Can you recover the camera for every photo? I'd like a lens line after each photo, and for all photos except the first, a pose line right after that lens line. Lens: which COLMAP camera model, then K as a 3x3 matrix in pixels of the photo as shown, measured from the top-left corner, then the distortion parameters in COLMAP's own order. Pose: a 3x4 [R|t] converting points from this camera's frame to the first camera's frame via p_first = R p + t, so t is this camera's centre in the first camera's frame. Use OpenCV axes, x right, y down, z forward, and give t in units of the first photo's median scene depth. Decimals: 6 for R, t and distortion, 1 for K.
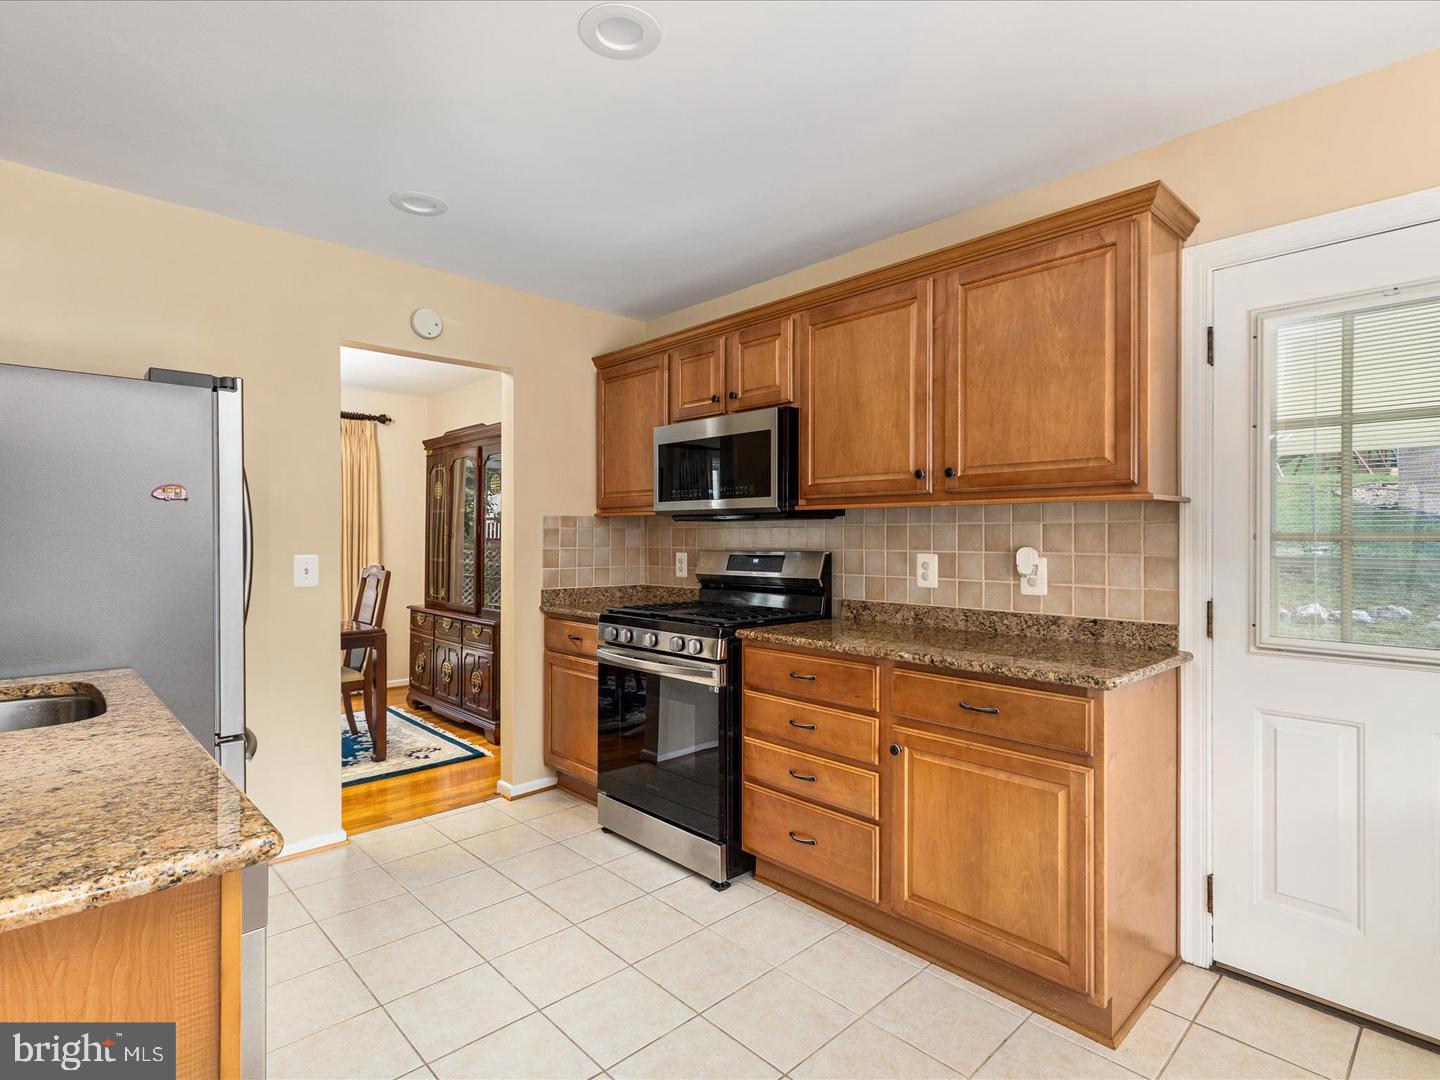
lens RADIAL K [[738.1, 0, 720.4], [0, 738.1, 536.0], [0, 0, 1]] dist [-0.002846, -0.001043]
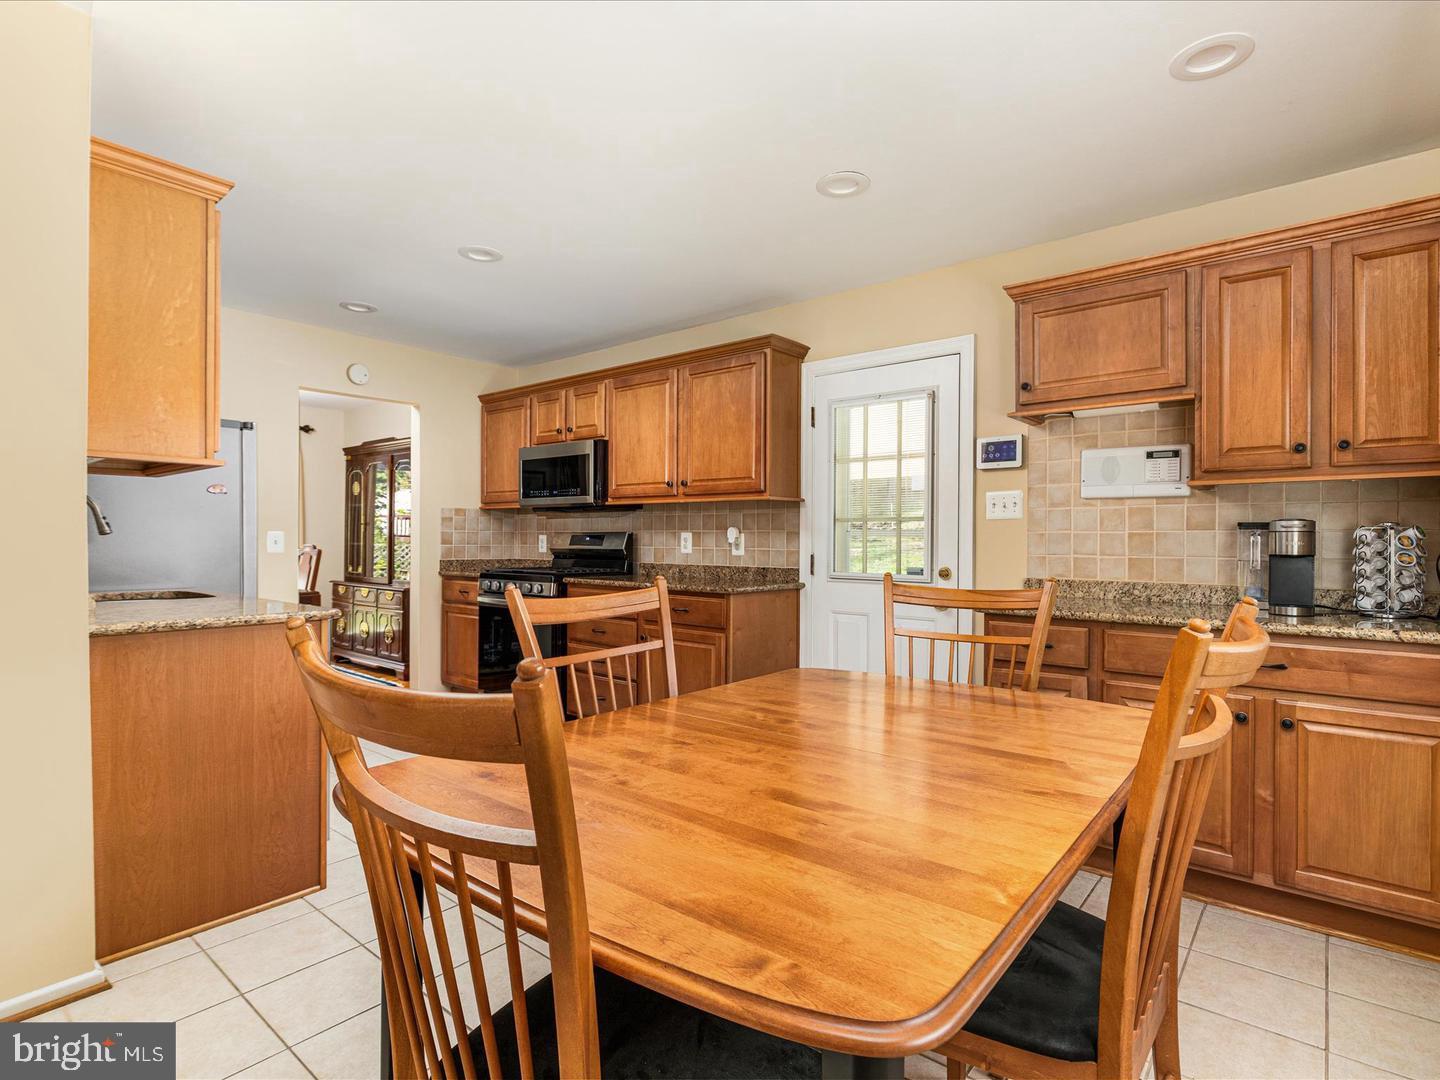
lens RADIAL K [[738.1, 0, 717.8], [0, 738.1, 544.2], [0, 0, 1]] dist [-0.002846, -0.001043]
pose [[0.993214, 0.004232, 0.116224, 0.146238], [-0.005417, 0.999937, 0.009881, 0.030422], [-0.116175, -0.010444, 0.993174, -0.559301]]
